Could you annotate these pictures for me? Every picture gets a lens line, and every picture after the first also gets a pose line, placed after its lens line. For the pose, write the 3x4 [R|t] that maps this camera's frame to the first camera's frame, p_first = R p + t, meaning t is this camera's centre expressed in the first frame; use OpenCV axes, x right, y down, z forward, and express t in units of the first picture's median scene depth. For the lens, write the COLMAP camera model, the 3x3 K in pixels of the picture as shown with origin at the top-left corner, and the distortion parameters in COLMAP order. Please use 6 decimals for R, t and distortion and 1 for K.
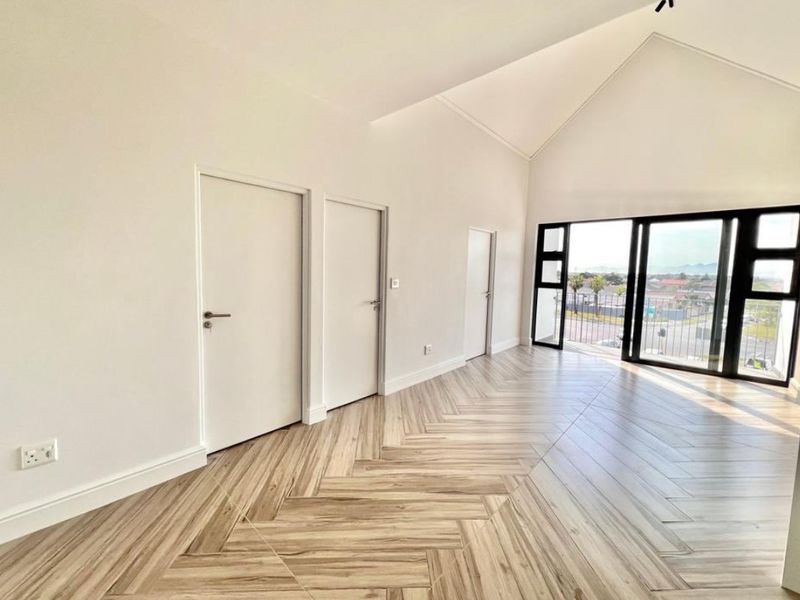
lens RADIAL K [[329.6, 0, 398.2], [0, 329.6, 286.3], [0, 0, 1]] dist [-0.000618, -0.000390]
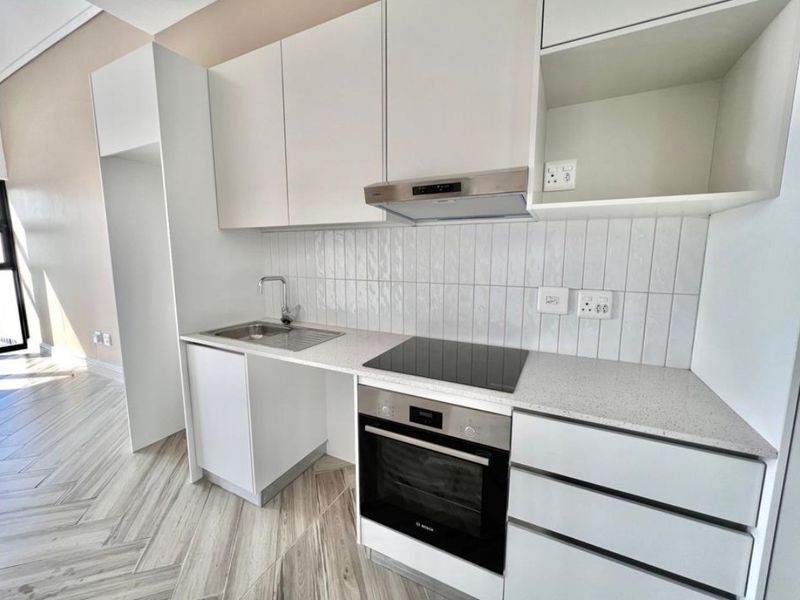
lens RADIAL K [[329.6, 0, 398.2], [0, 329.6, 286.3], [0, 0, 1]] dist [-0.000618, -0.000390]
pose [[-0.255450, -0.125487, 0.958644, -0.137784], [0.043937, 0.989010, 0.141169, 0.000515], [-0.965823, 0.078182, -0.247129, 0.039298]]
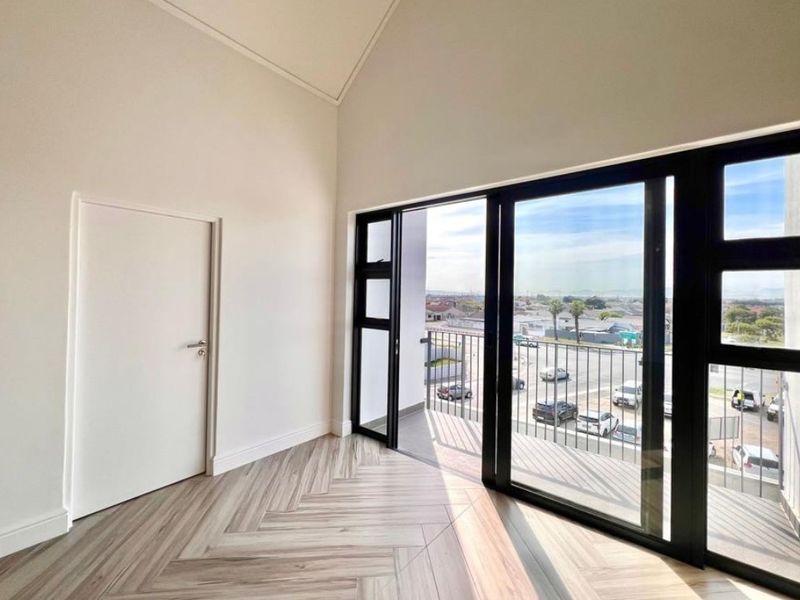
lens RADIAL K [[343.1, 0, 399.0], [0, 343.1, 281.6], [0, 0, 1]] dist [-0.000033, -0.000002]
pose [[0.998597, -0.004517, 0.052755, 0.565391], [0.009146, 0.996092, -0.087849, -0.026787], [-0.052152, 0.088208, 0.994736, 0.510713]]
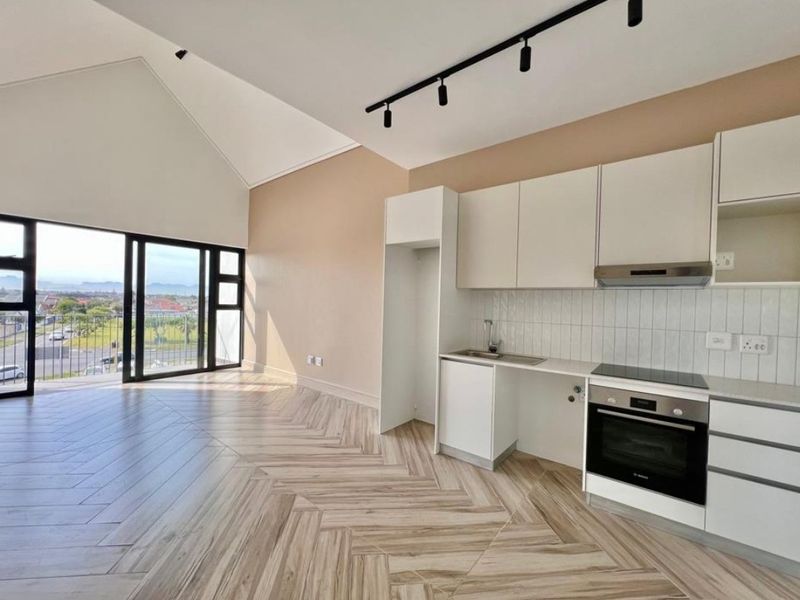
lens RADIAL K [[329.4, 0, 397.7], [0, 329.4, 297.4], [0, 0, 1]] dist [0.001328, 0.000171]
pose [[-0.053593, -0.013352, 0.998474, -0.303044], [0.024693, 0.999587, 0.014692, -0.014632], [-0.998258, 0.025443, -0.053241, 0.273936]]
